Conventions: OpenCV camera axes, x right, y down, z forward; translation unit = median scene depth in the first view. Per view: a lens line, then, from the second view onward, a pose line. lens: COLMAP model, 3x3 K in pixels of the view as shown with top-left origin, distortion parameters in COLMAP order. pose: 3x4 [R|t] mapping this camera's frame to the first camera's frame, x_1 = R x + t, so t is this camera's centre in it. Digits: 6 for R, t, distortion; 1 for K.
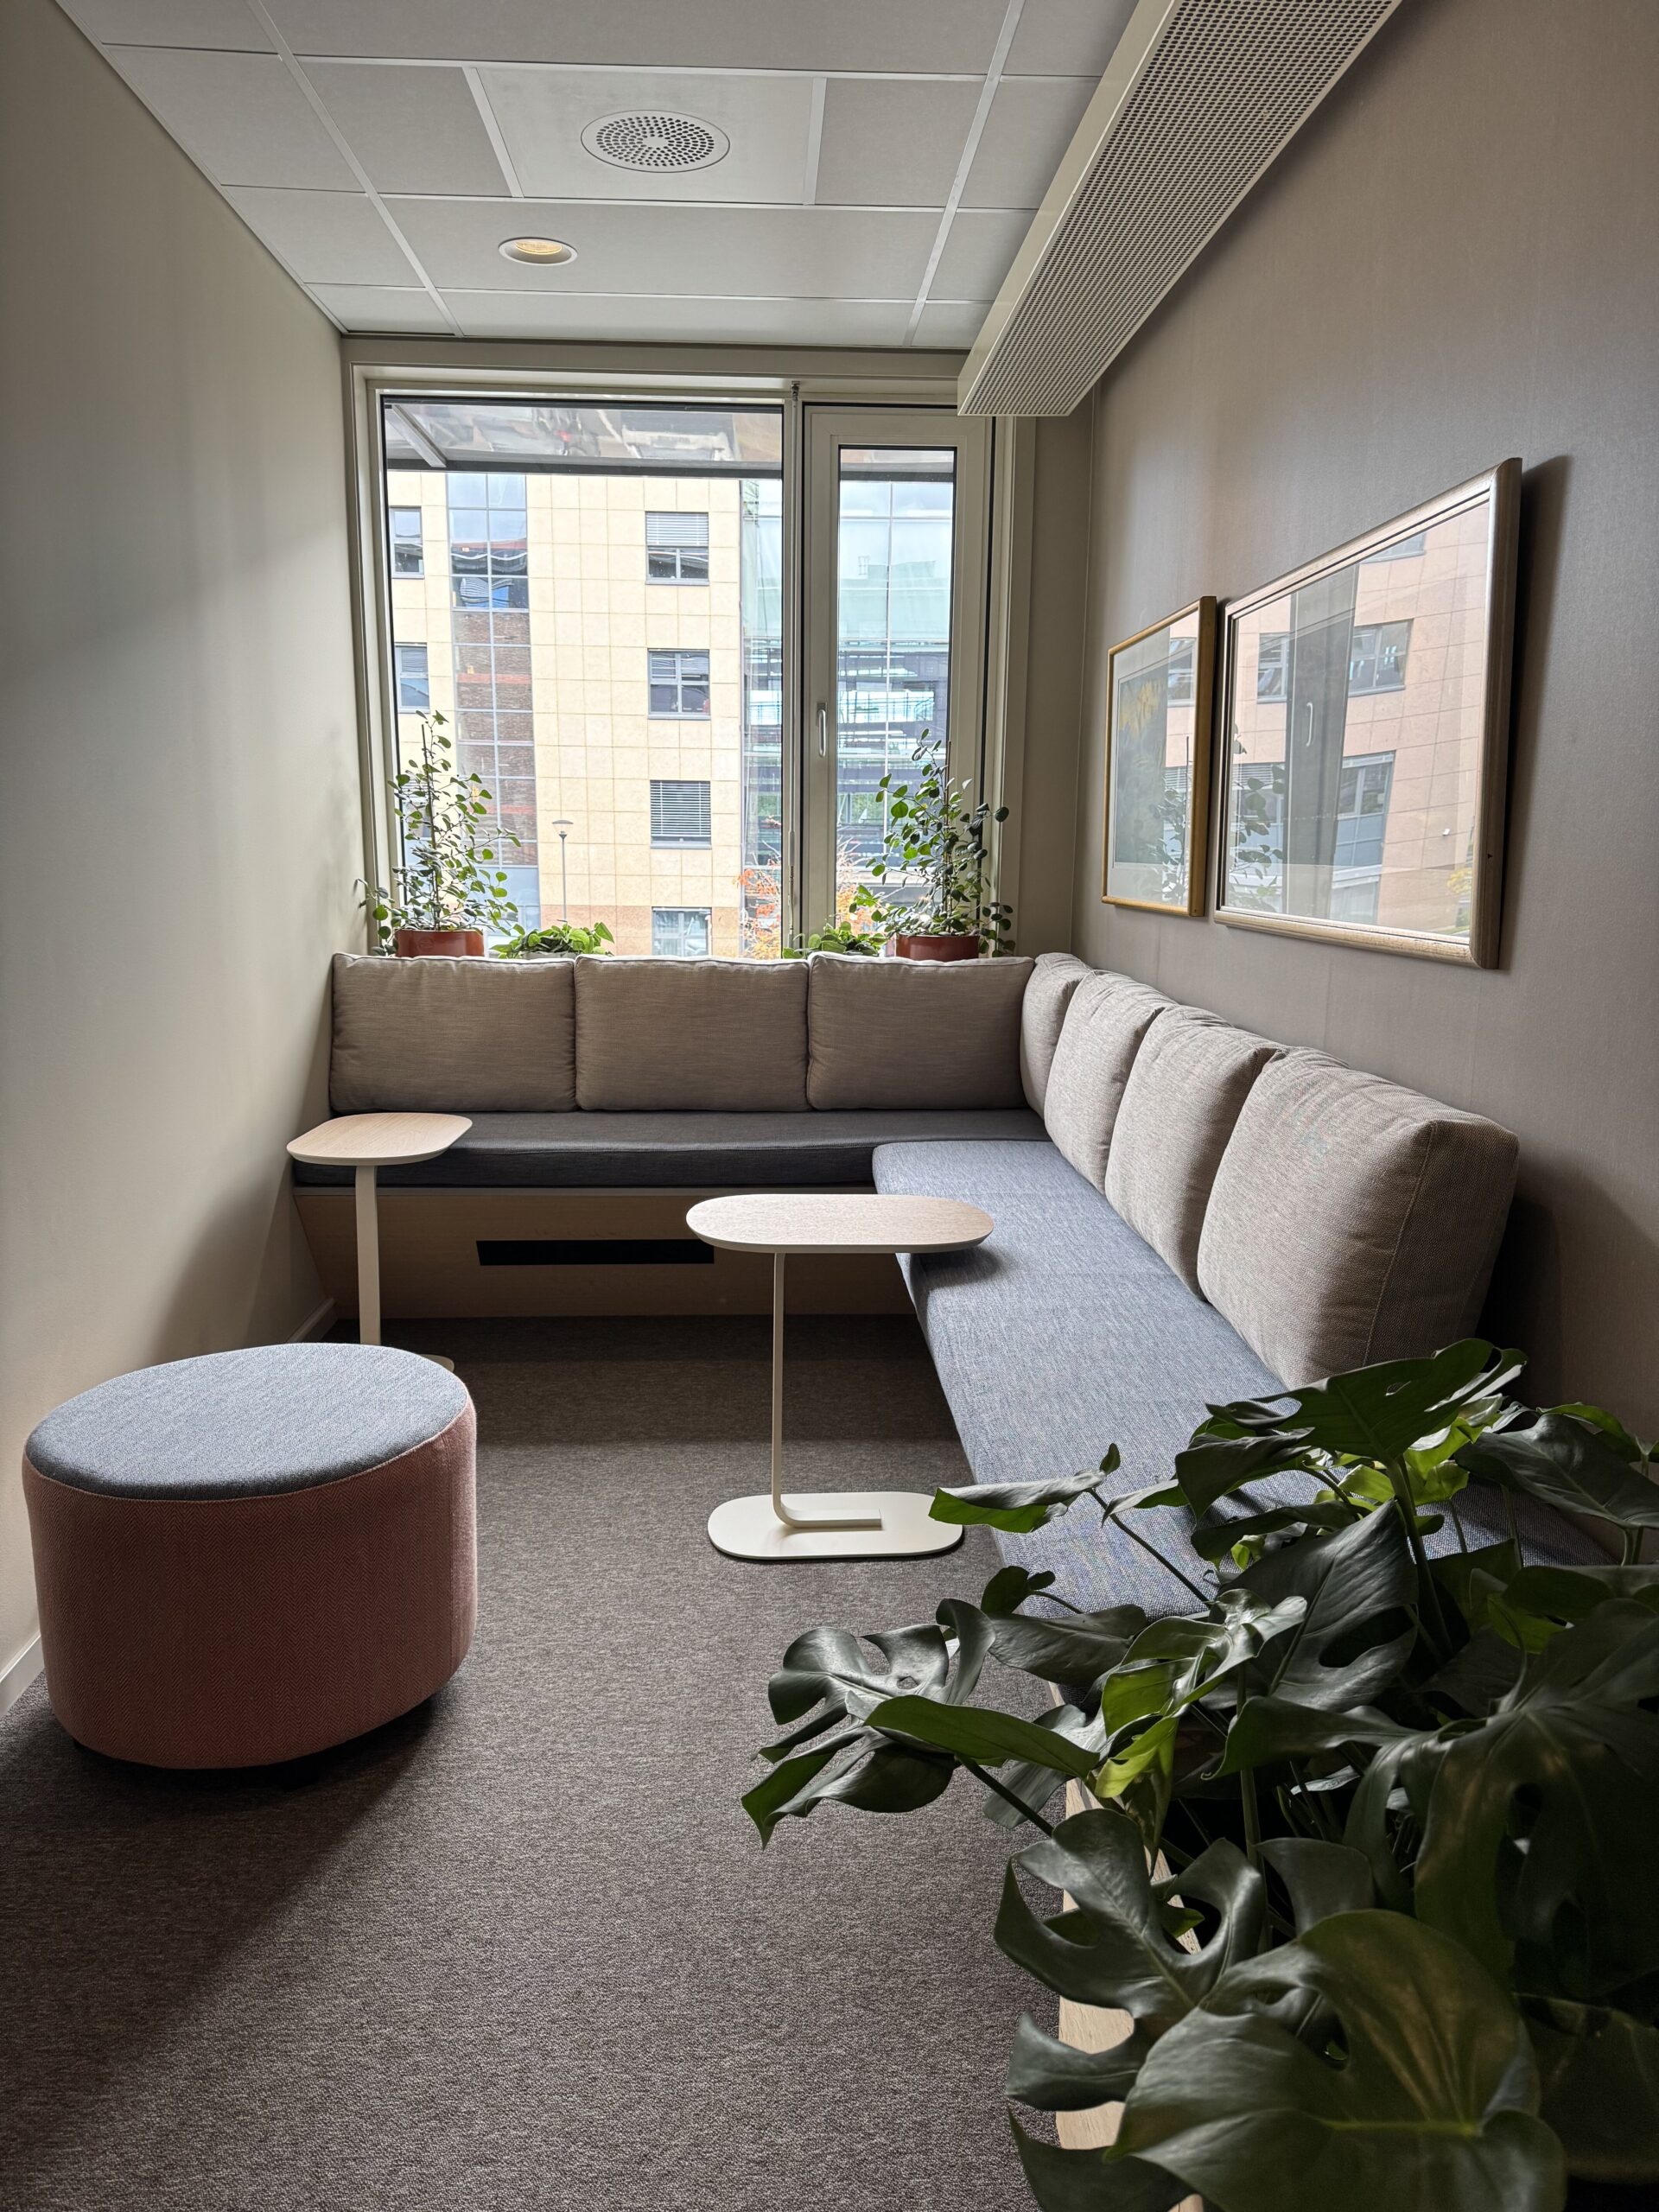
lens RADIAL K [[1558.9, 0, 829.5], [0, 1558.9, 1106.0], [0, 0, 1]] dist [0.093505, -0.142300]
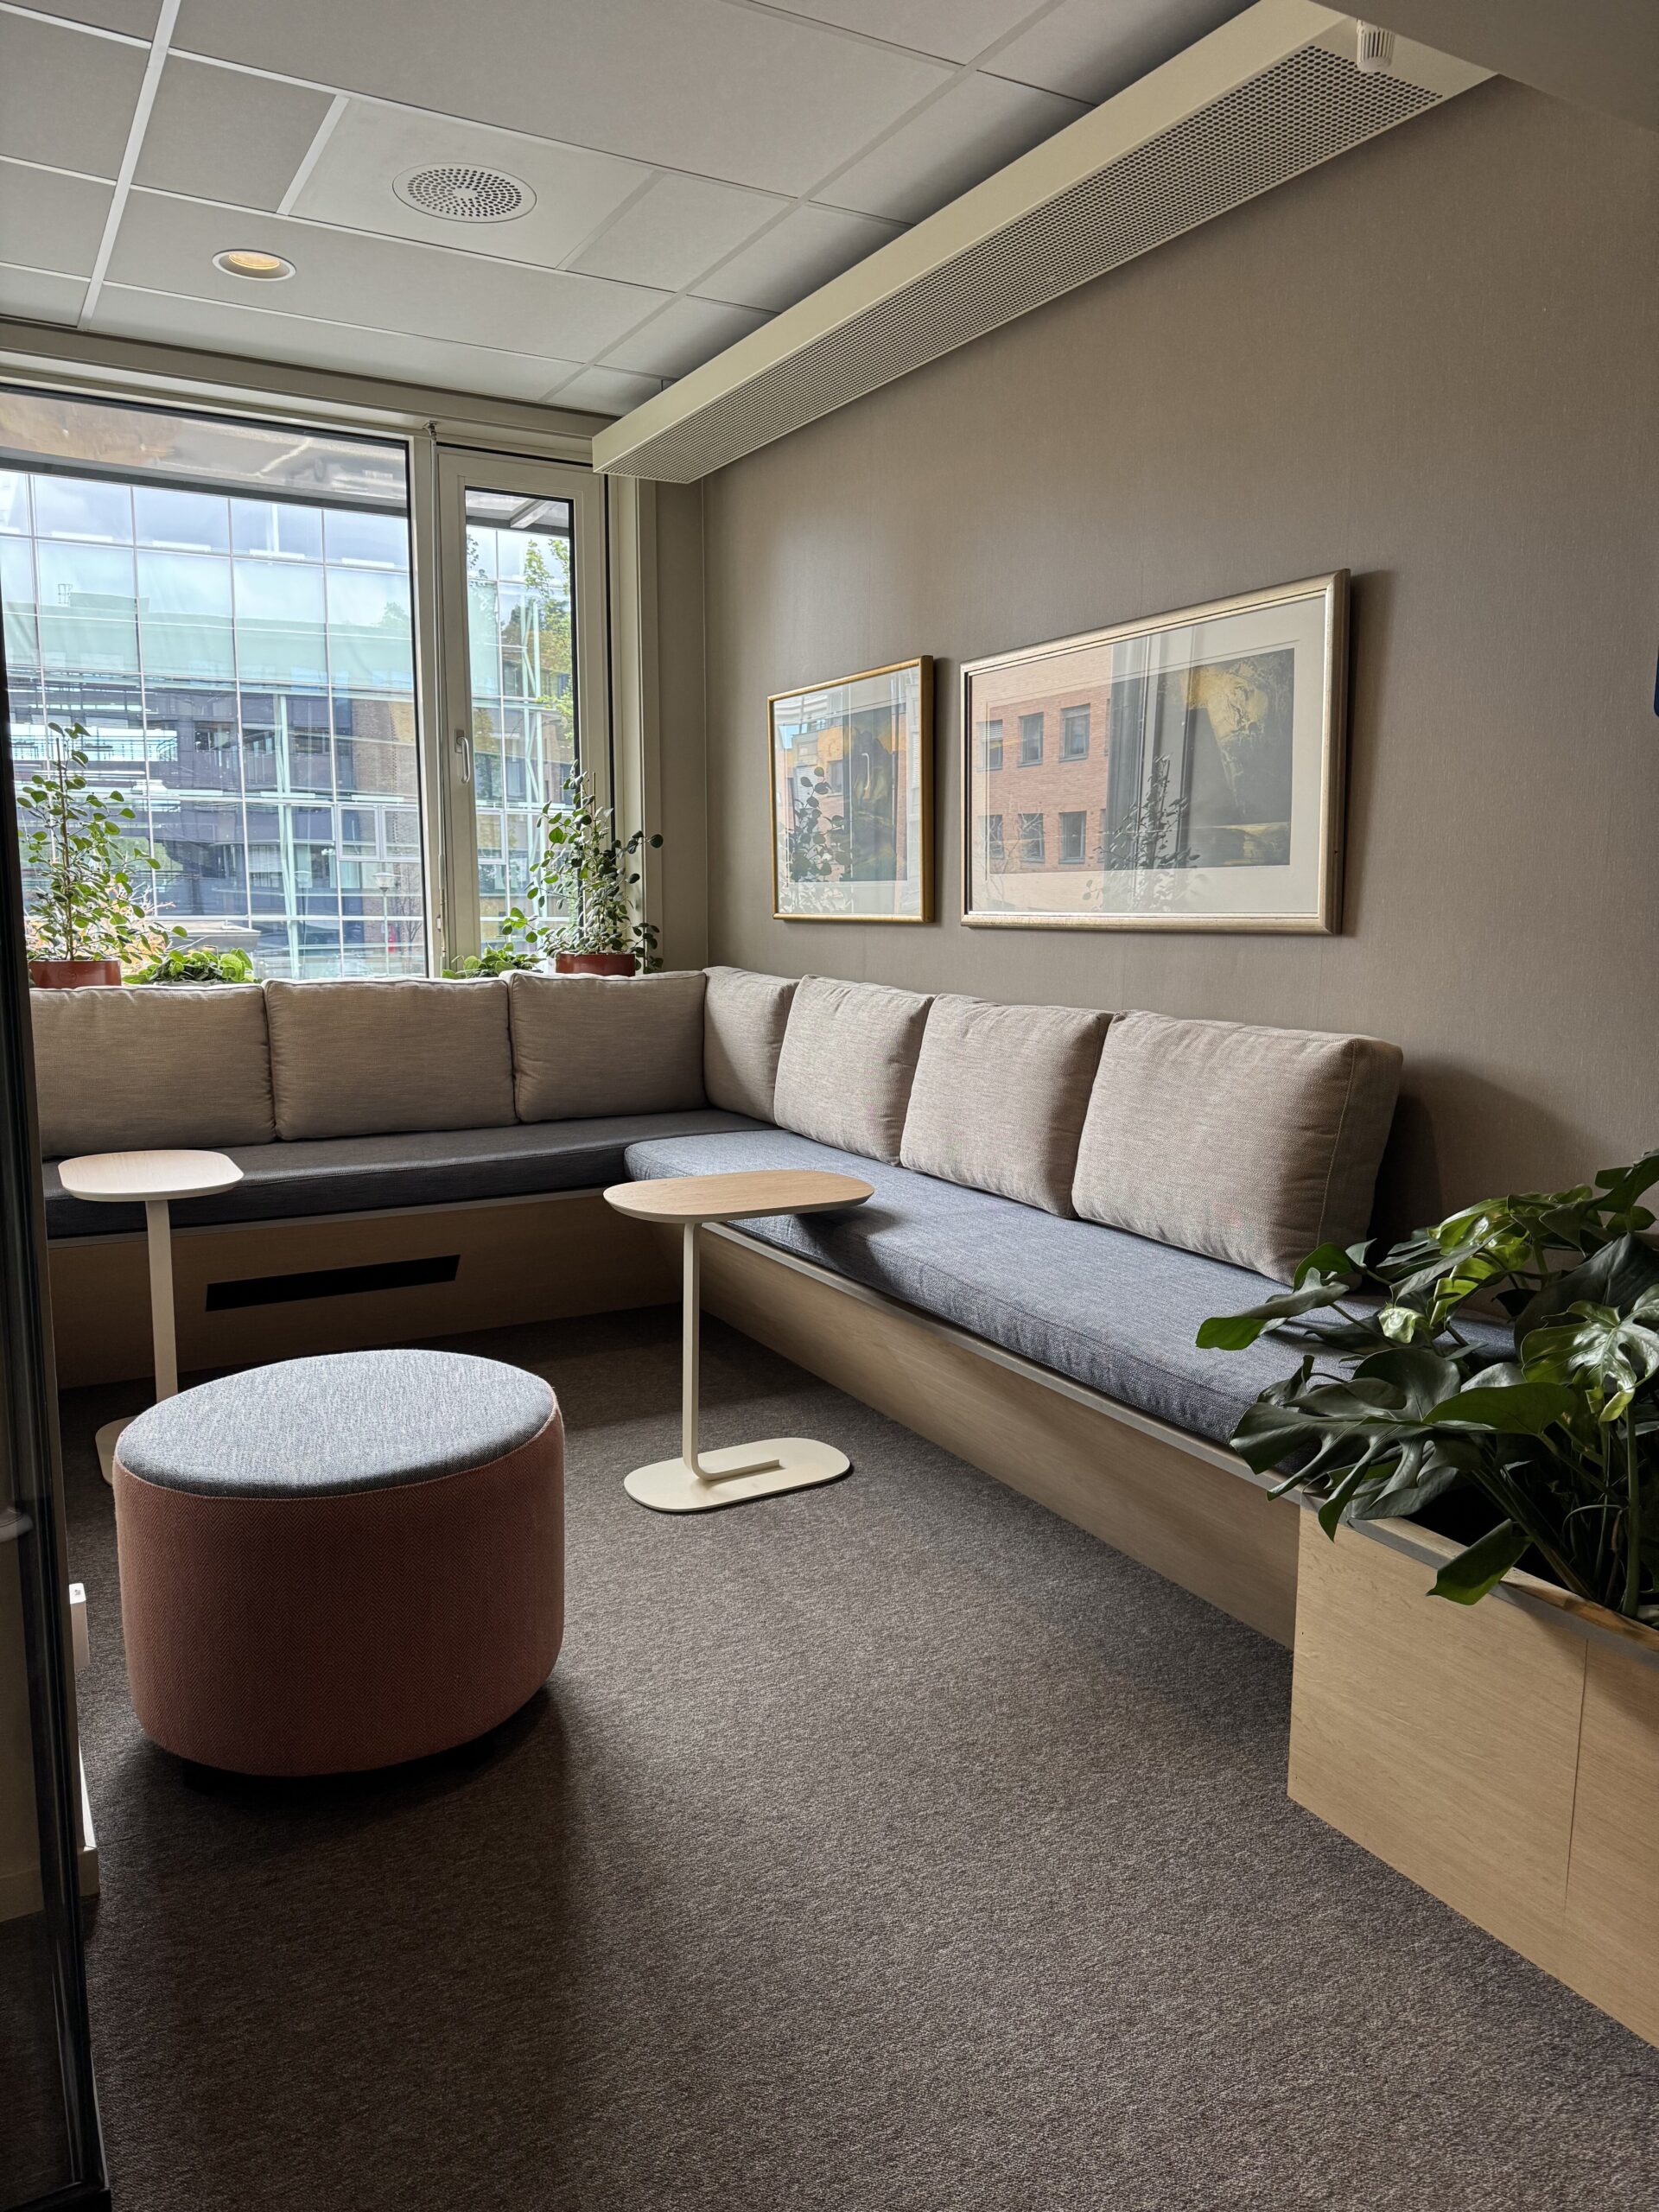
lens RADIAL K [[1562.8, 0, 833.5], [0, 1562.8, 1106.0], [0, 0, 1]] dist [0.045909, -0.046199]
pose [[0.890460, -0.067635, 0.450008, -0.328497], [0.081877, 0.996567, -0.012234, 0.023882], [-0.447636, 0.047739, 0.892941, -0.016523]]
